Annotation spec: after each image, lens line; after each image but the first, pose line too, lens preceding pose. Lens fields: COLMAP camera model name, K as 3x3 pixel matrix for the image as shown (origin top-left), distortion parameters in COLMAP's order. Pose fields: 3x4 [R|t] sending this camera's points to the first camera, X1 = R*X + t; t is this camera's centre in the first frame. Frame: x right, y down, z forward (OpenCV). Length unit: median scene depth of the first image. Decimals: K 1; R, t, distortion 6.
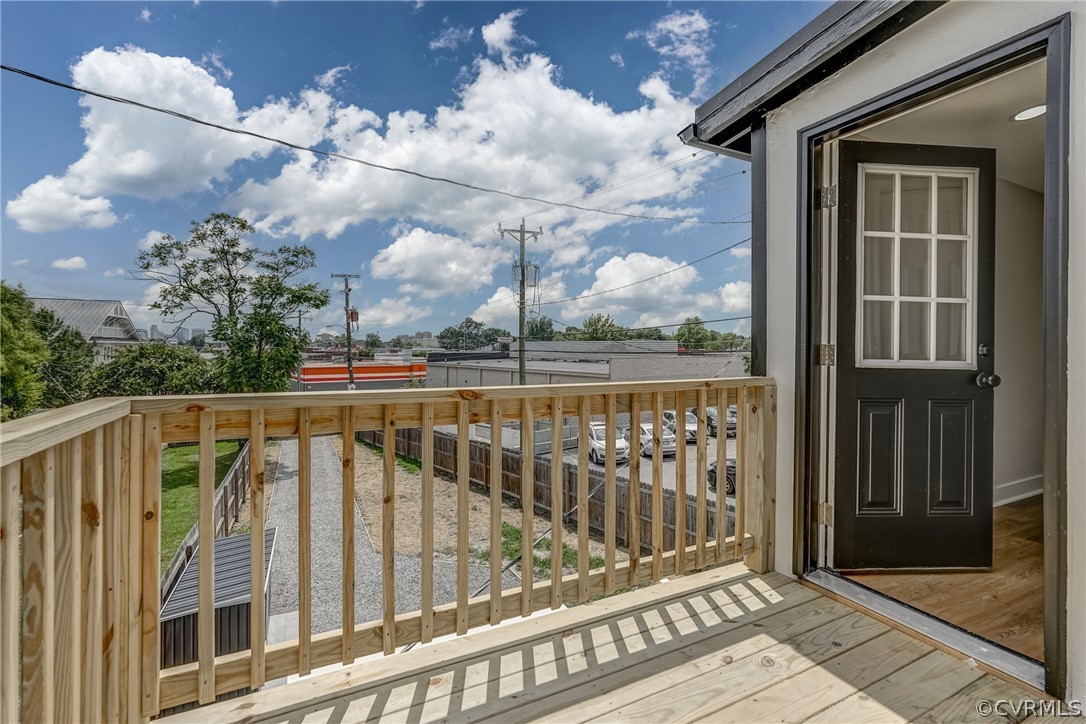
lens RADIAL K [[481.5, 0, 531.7], [0, 481.5, 344.6], [0, 0, 1]] dist [-0.012973, 0.004702]
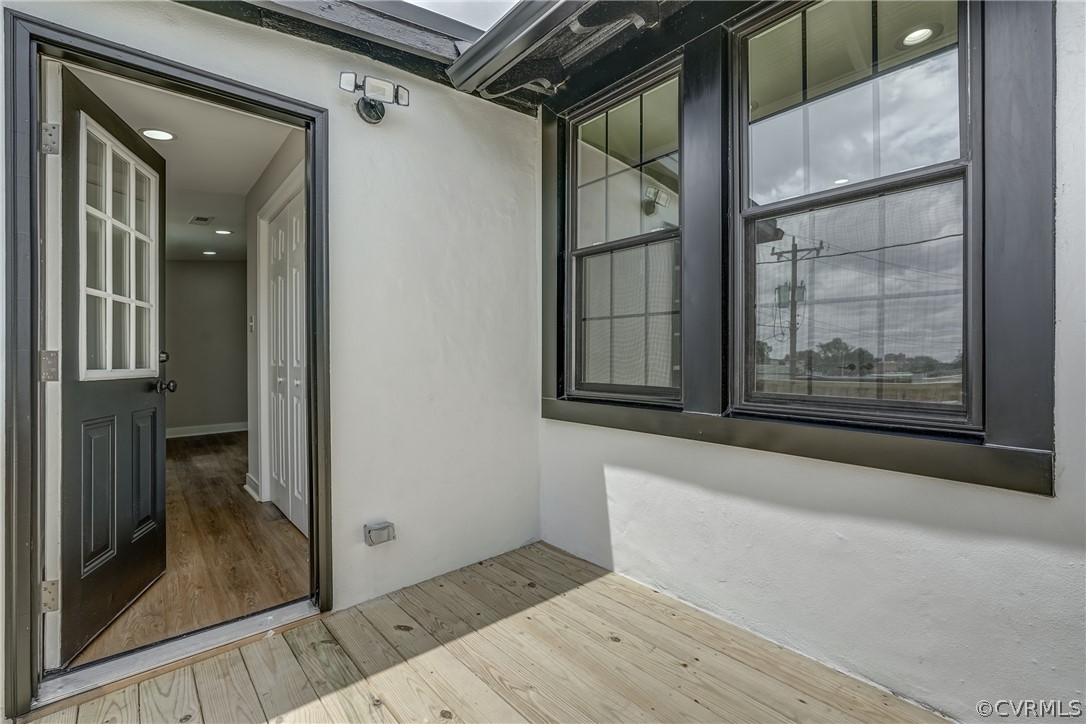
lens RADIAL K [[481.5, 0, 539.9], [0, 481.5, 357.9], [0, 0, 1]] dist [-0.012973, 0.004702]
pose [[-0.262971, -0.011302, 0.964738, -0.253466], [-0.002624, 0.999936, 0.010999, -0.000012], [-0.964800, 0.000361, -0.262984, 0.530169]]
